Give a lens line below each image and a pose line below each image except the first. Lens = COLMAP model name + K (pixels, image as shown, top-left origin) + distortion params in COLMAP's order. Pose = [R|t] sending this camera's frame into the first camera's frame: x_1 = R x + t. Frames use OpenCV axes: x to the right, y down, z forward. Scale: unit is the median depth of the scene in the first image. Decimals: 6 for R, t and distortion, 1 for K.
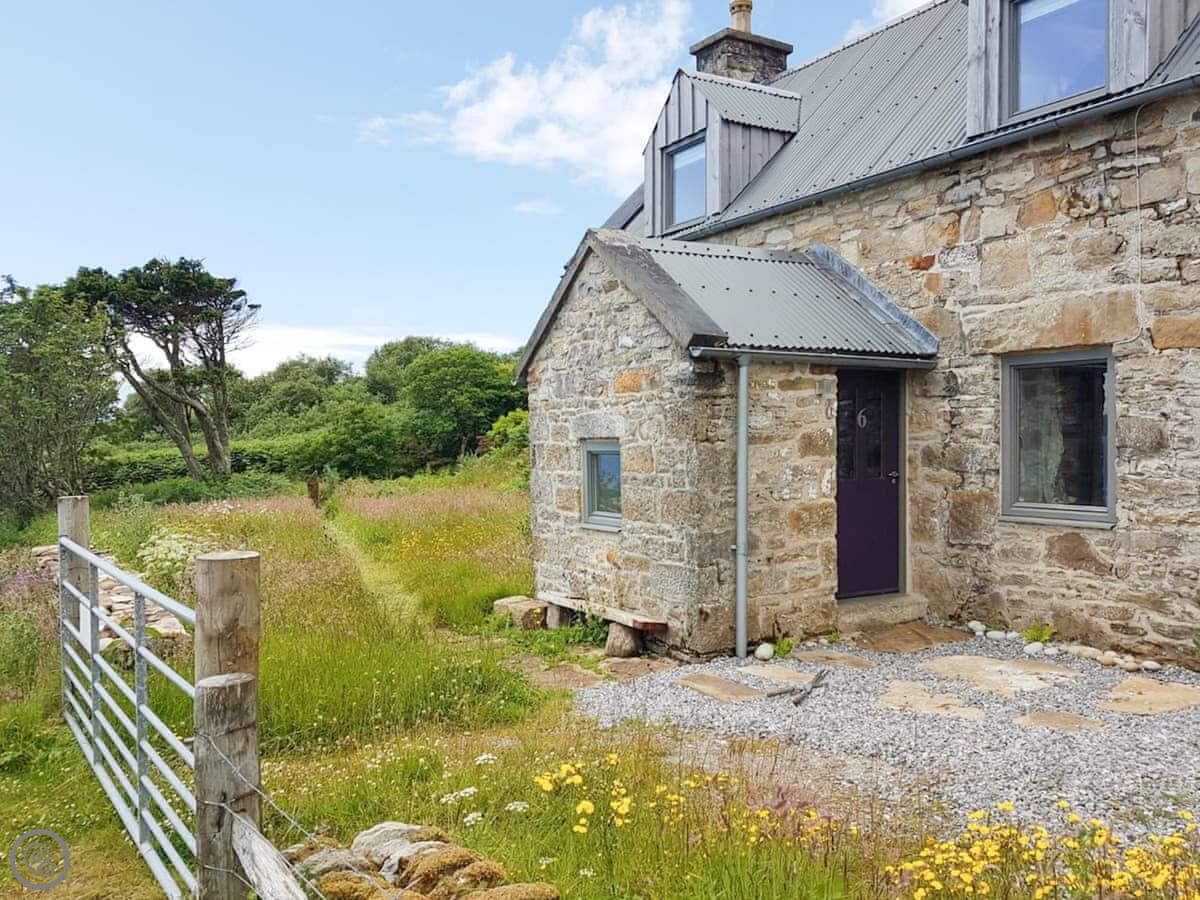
lens RADIAL K [[1065.2, 0, 662.9], [0, 1065.2, 451.6], [0, 0, 1]] dist [-0.093560, 0.006260]
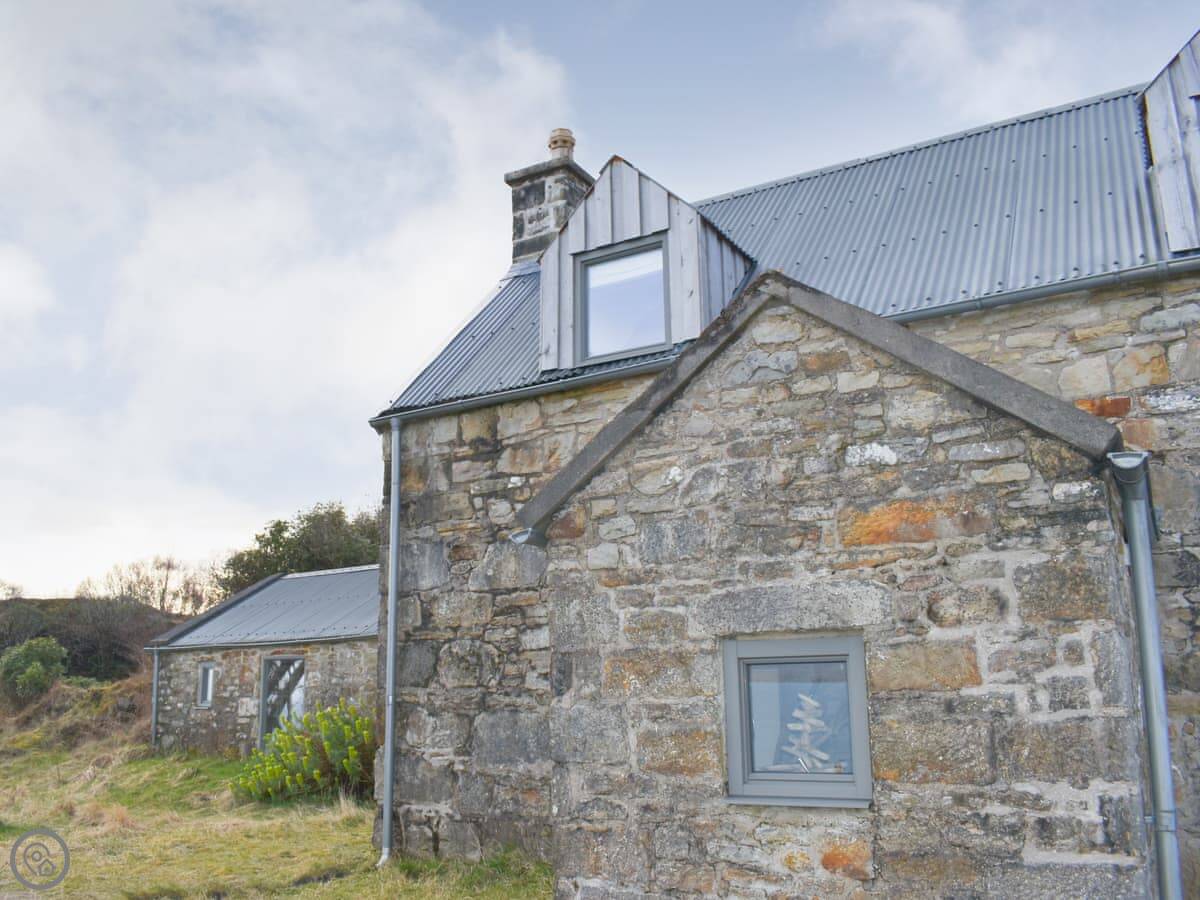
lens RADIAL K [[1065.2, 0, 662.9], [0, 1065.2, 451.6], [0, 0, 1]] dist [-0.093560, 0.006260]
pose [[0.882358, 0.113908, 0.456584, -0.363139], [0.004601, 0.968127, -0.250419, 0.032847], [-0.470556, 0.223060, 0.853711, 0.536594]]
